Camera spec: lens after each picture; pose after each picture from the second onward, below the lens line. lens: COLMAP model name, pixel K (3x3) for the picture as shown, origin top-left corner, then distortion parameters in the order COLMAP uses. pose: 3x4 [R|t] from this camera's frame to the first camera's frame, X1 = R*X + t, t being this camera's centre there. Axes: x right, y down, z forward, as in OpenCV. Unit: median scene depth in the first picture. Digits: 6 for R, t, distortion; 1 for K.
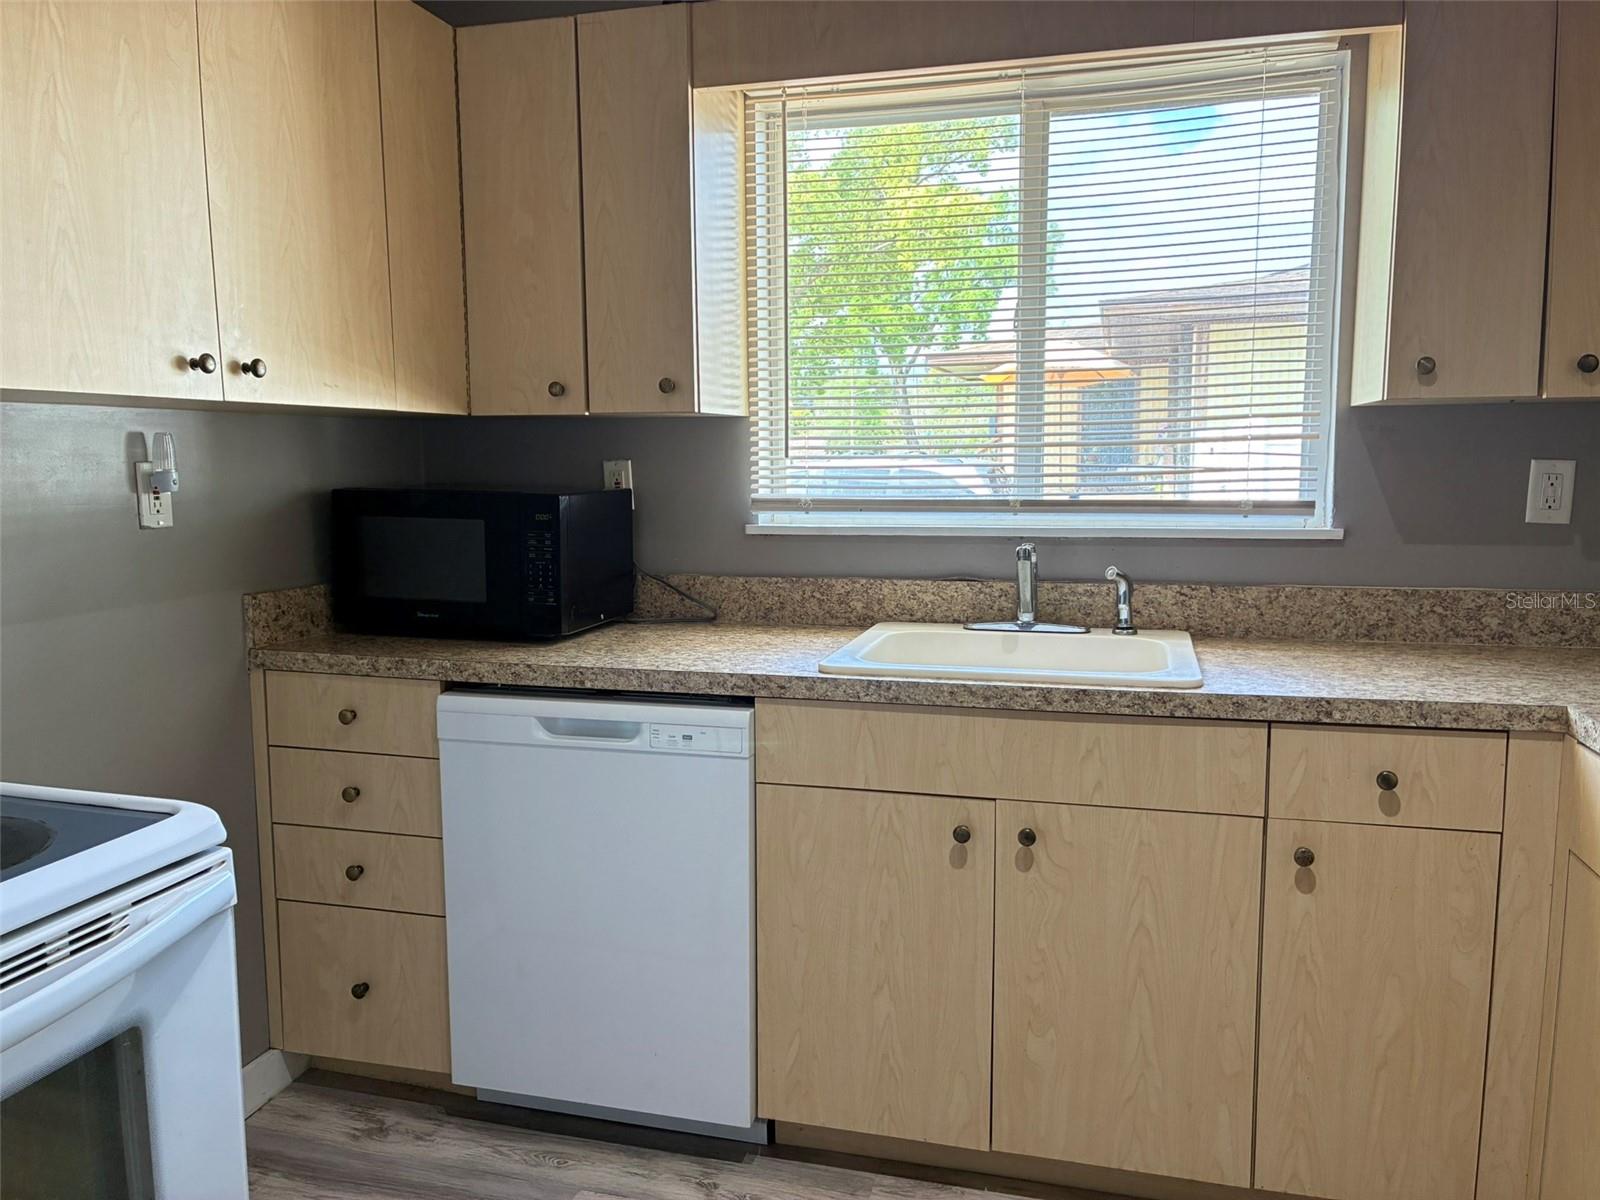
lens RADIAL K [[1218.4, 0, 807.3], [0, 1218.4, 608.2], [0, 0, 1]] dist [0.048894, -0.062568]
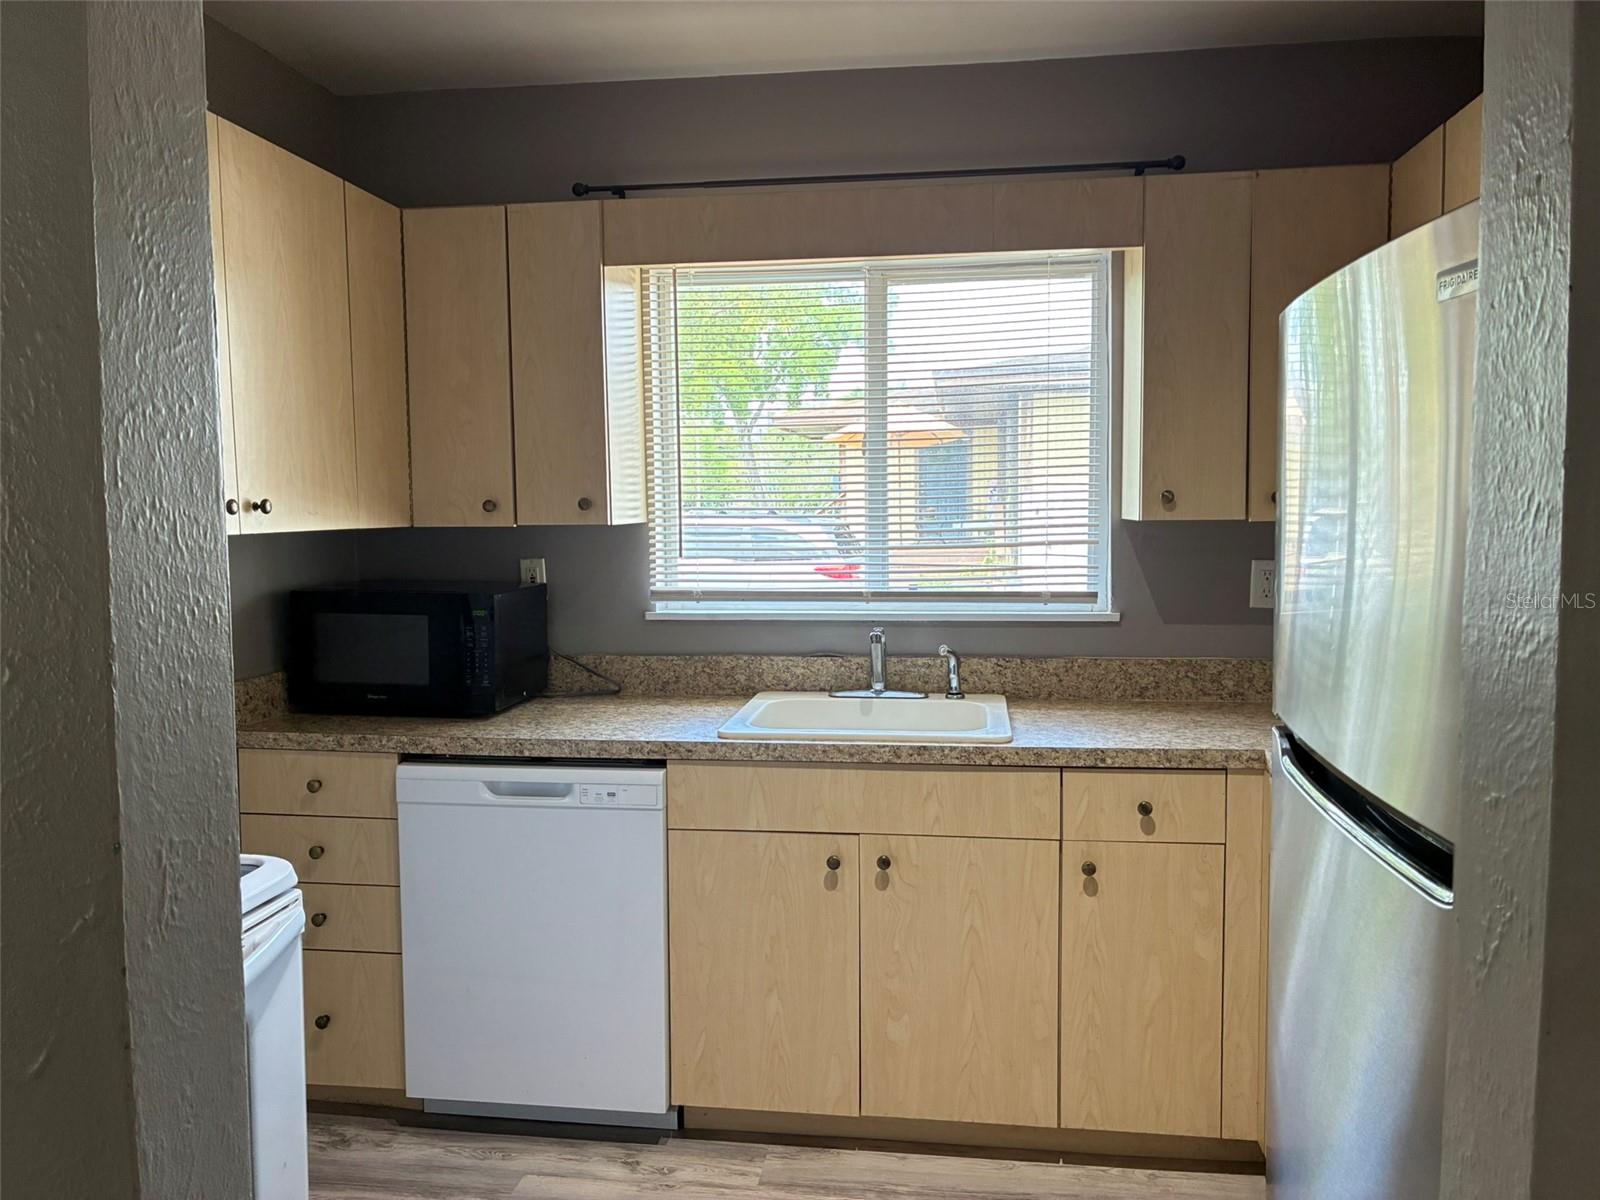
lens RADIAL K [[1218.4, 0, 812.7], [0, 1218.4, 604.3], [0, 0, 1]] dist [0.048894, -0.062568]
pose [[0.991406, -0.013604, 0.130112, -0.053252], [0.018991, 0.999009, -0.040251, -0.031222], [-0.129436, 0.042376, 0.990682, -0.251883]]
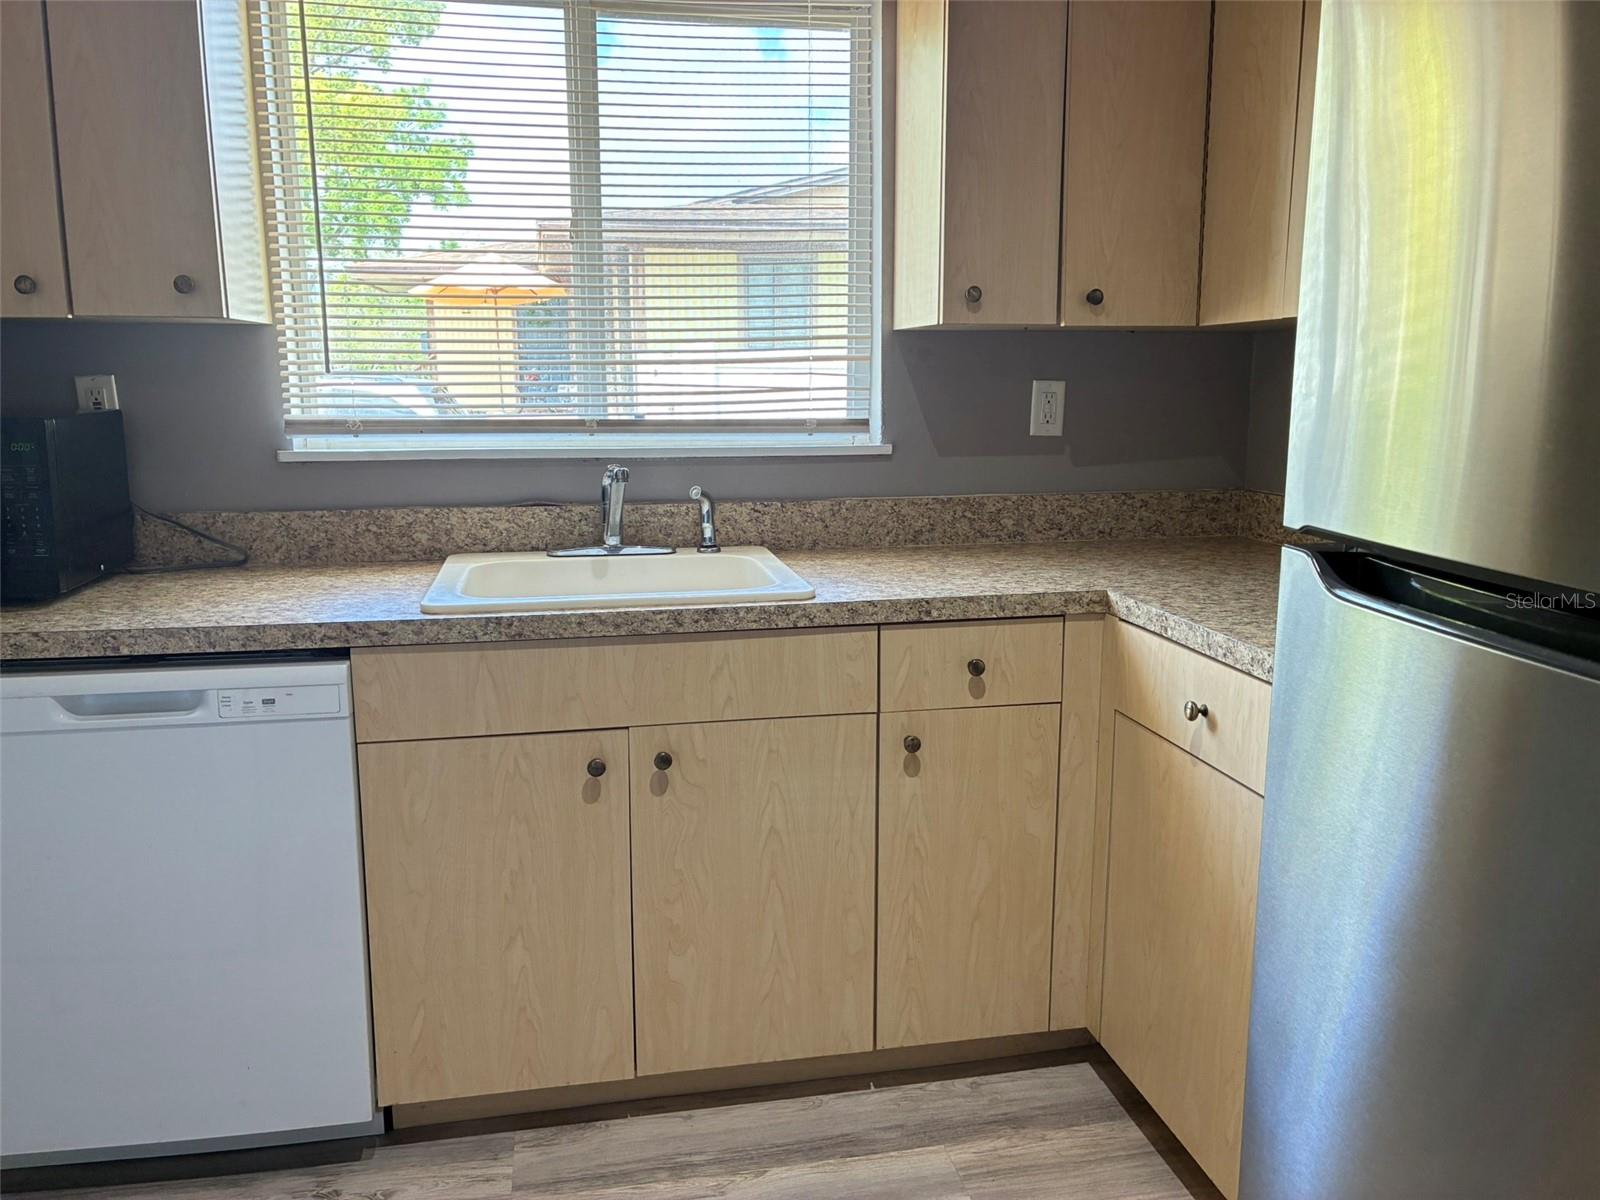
lens RADIAL K [[1218.4, 0, 809.6], [0, 1218.4, 596.9], [0, 0, 1]] dist [0.048894, -0.062568]
pose [[0.895561, -0.074409, 0.438672, -0.126793], [0.050203, 0.996520, 0.066543, -0.005292], [-0.442097, -0.037571, 0.896180, 0.058891]]
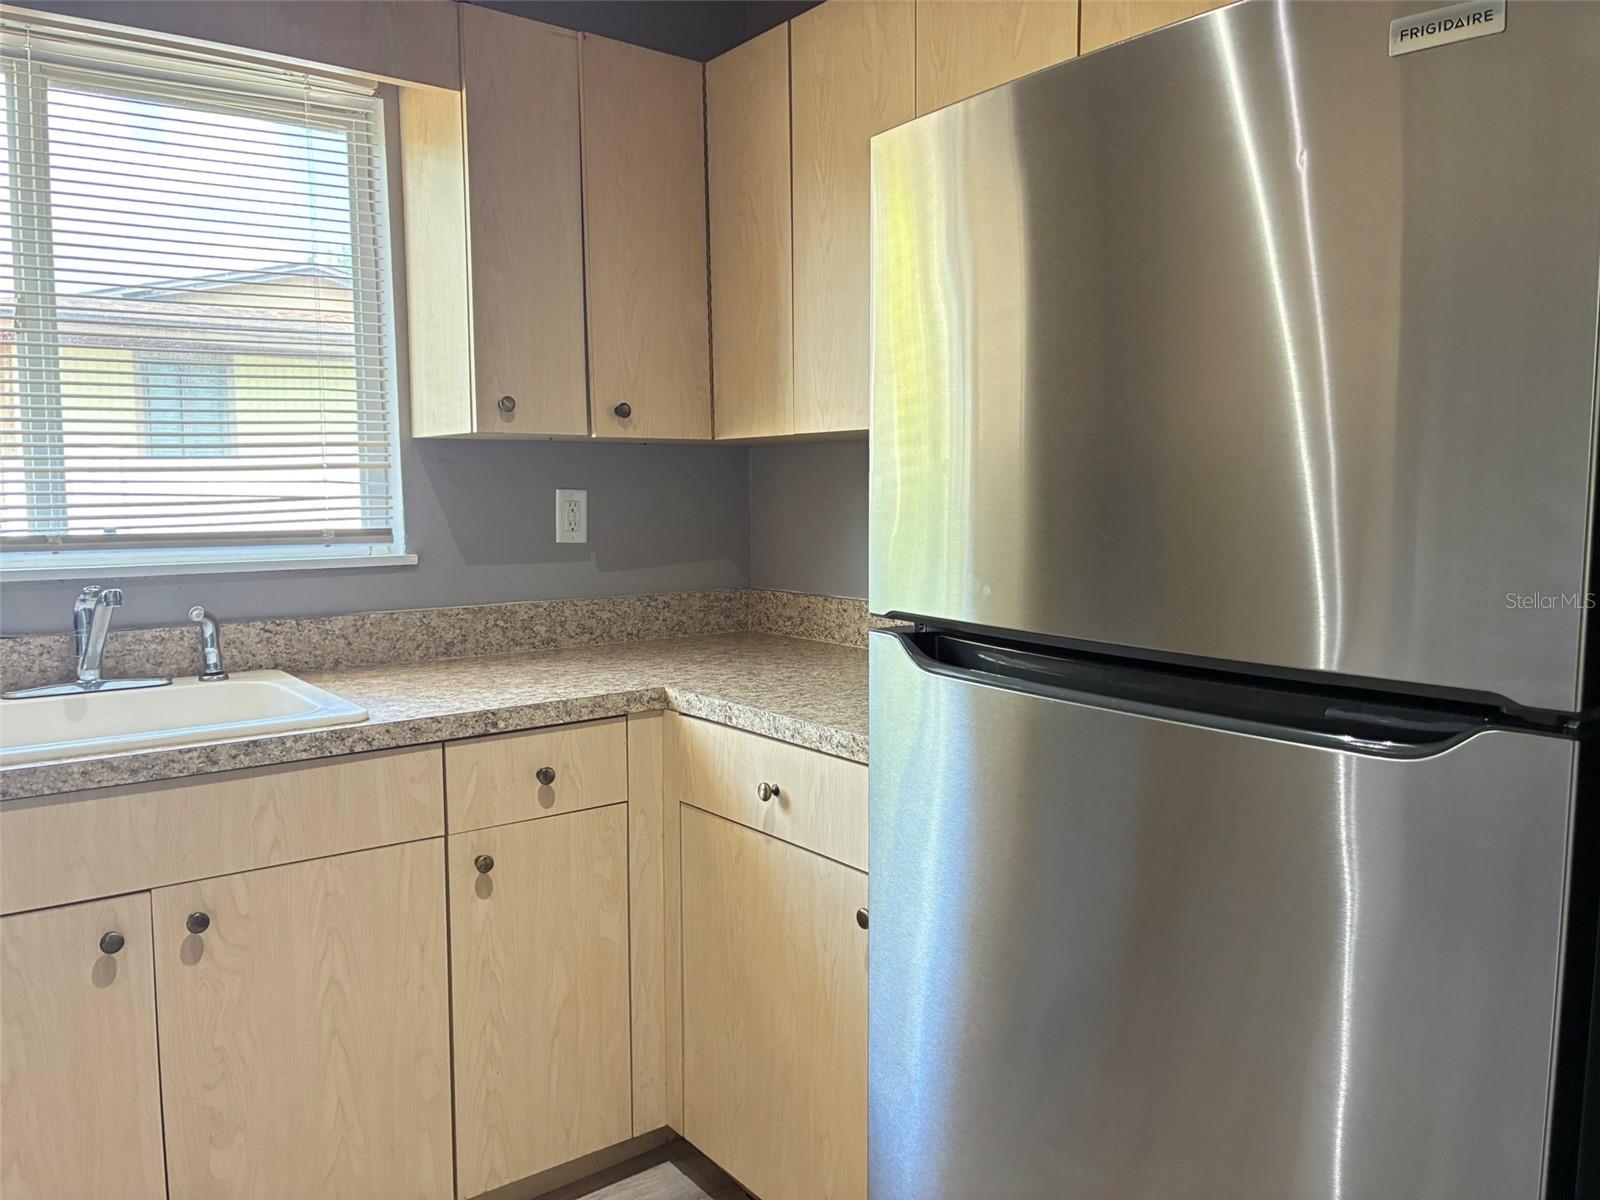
lens RADIAL K [[1218.4, 0, 814.9], [0, 1218.4, 601.0], [0, 0, 1]] dist [0.048894, -0.062568]
pose [[0.608515, -0.071495, 0.790315, -0.204758], [0.097491, 0.995124, 0.014958, -0.008109], [-0.787531, 0.067946, 0.612518, 0.103048]]
